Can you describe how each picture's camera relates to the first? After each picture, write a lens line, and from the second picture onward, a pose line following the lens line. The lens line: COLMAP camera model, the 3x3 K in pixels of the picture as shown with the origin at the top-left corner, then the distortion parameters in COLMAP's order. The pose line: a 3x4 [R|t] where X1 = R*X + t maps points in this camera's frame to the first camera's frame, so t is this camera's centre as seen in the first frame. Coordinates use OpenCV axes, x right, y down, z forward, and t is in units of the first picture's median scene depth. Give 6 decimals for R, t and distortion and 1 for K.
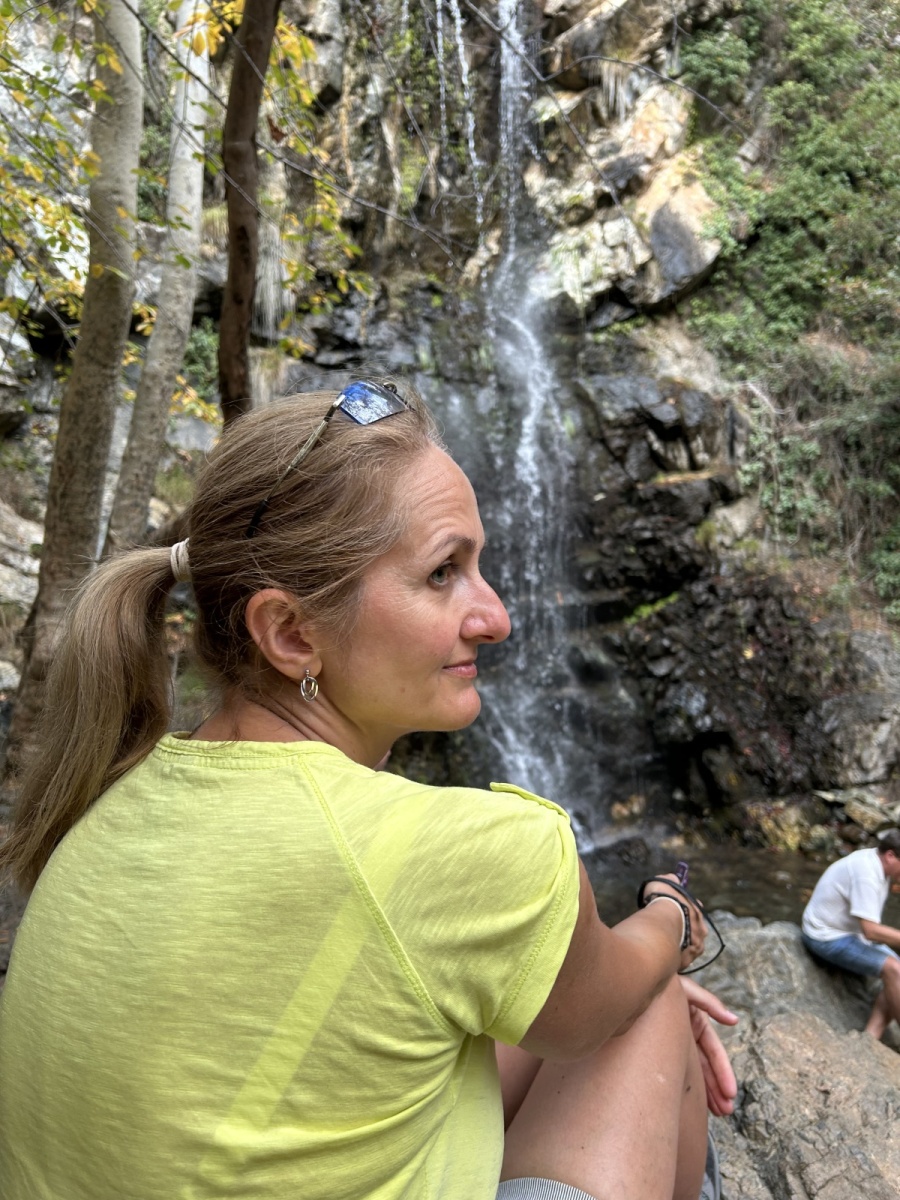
lens RADIAL K [[910.3, 0, 454.7], [0, 910.3, 599.7], [0, 0, 1]] dist [0.030051, -0.027390]
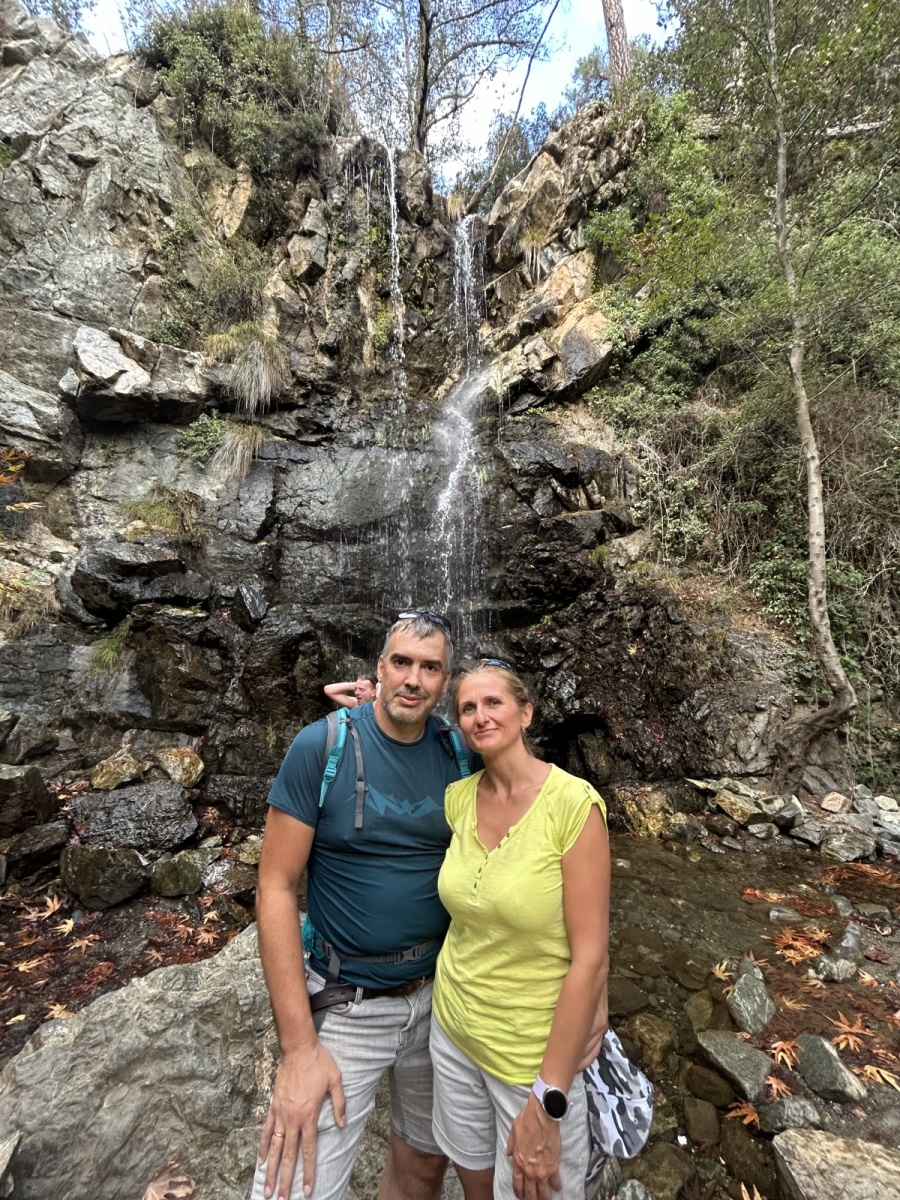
lens RADIAL K [[499.8, 0, 458.9], [0, 499.8, 599.6], [0, 0, 1]] dist [0.002459, -0.000088]
pose [[0.971379, -0.019279, -0.236751, 0.255389], [-0.018832, 0.987313, -0.157666, 0.095225], [0.236787, 0.157612, 0.958692, 0.339481]]
